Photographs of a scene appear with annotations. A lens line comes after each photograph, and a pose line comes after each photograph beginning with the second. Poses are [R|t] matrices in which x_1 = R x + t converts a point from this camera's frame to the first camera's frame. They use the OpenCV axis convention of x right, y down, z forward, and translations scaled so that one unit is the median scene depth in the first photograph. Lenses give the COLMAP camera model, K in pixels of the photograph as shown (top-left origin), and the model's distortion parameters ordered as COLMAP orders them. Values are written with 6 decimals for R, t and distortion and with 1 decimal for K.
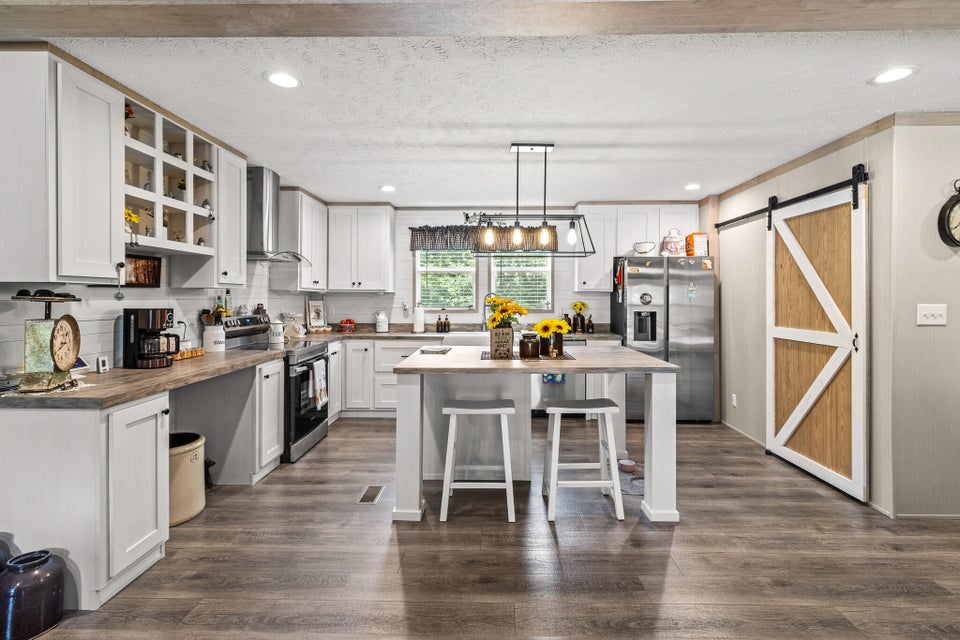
lens RADIAL K [[450.2, 0, 484.4], [0, 450.2, 299.7], [0, 0, 1]] dist [0.007560, -0.000109]
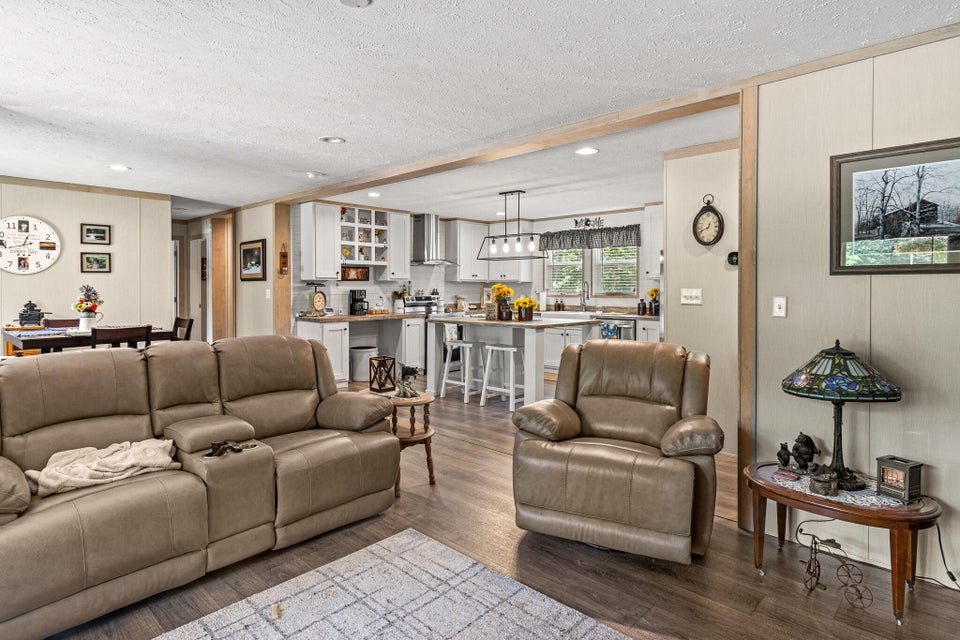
lens RADIAL K [[523.0, 0, 492.8], [0, 523.0, 297.2], [0, 0, 1]] dist [0.004356, -0.002581]
pose [[0.746953, 0.012890, -0.664752, 1.218095], [-0.002906, 0.999866, 0.016123, 0.009157], [0.664871, -0.010111, 0.746890, -0.429100]]
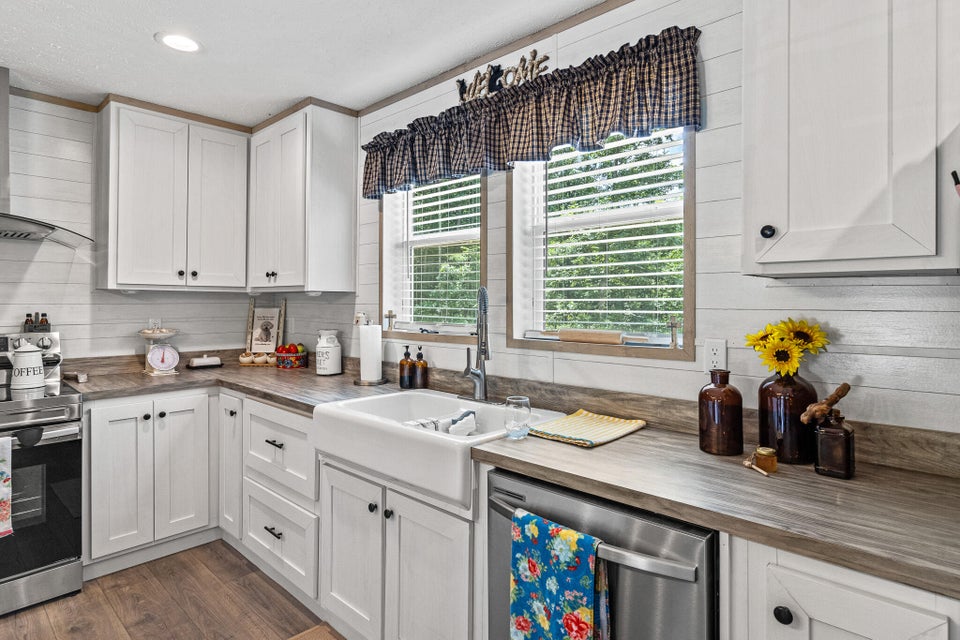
lens RADIAL K [[523.0, 0, 483.6], [0, 523.0, 297.3], [0, 0, 1]] dist [0.004356, -0.002581]
pose [[0.744553, -0.006074, -0.667536, 0.417784], [-0.004020, 0.999900, -0.013583, -0.004850], [0.667551, 0.012797, 0.744454, 1.076235]]
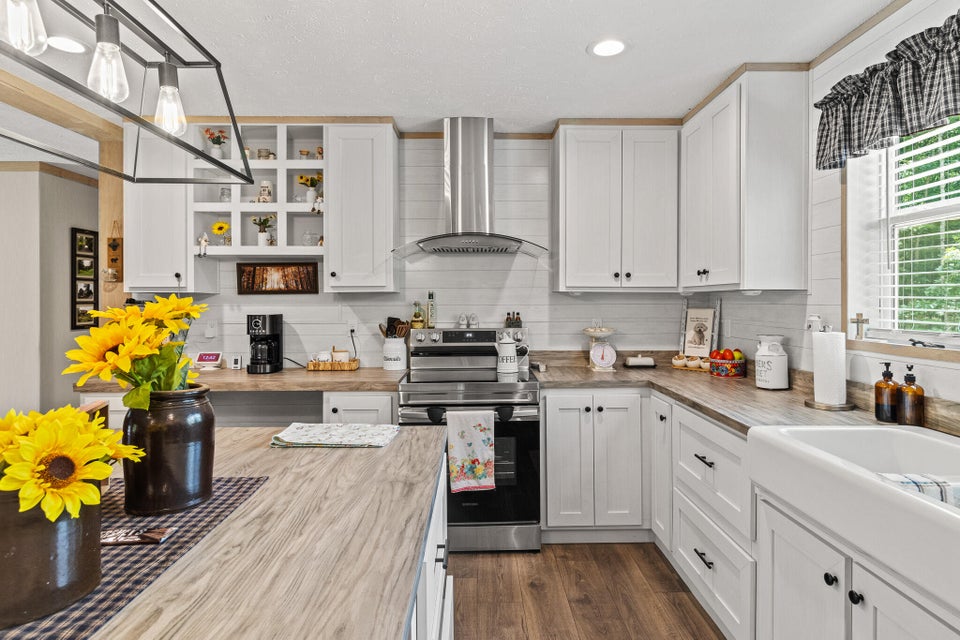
lens RADIAL K [[523.0, 0, 488.6], [0, 523.0, 303.1], [0, 0, 1]] dist [0.004356, -0.002581]
pose [[0.043915, -0.000510, -0.999035, 0.359069], [-0.002431, 0.999997, -0.000617, -0.005290], [0.999032, 0.002456, 0.043913, 1.125580]]
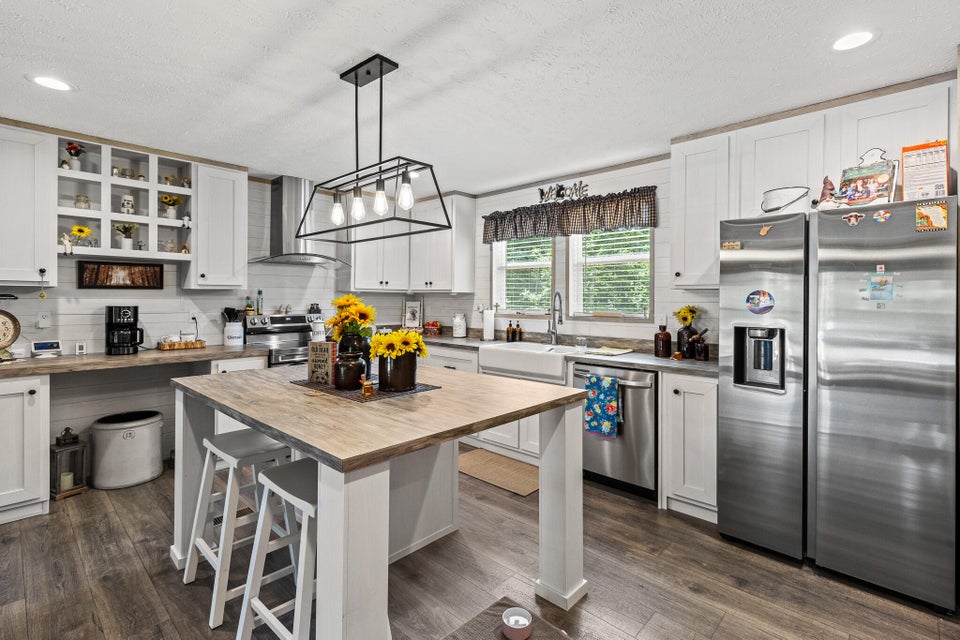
lens RADIAL K [[450.2, 0, 485.9], [0, 450.2, 298.5], [0, 0, 1]] dist [0.007560, -0.000109]
pose [[0.746841, 0.002359, -0.664999, 0.626798], [-0.007032, 0.999966, -0.004350, -0.001709], [0.664966, 0.007925, 0.746832, 0.572589]]
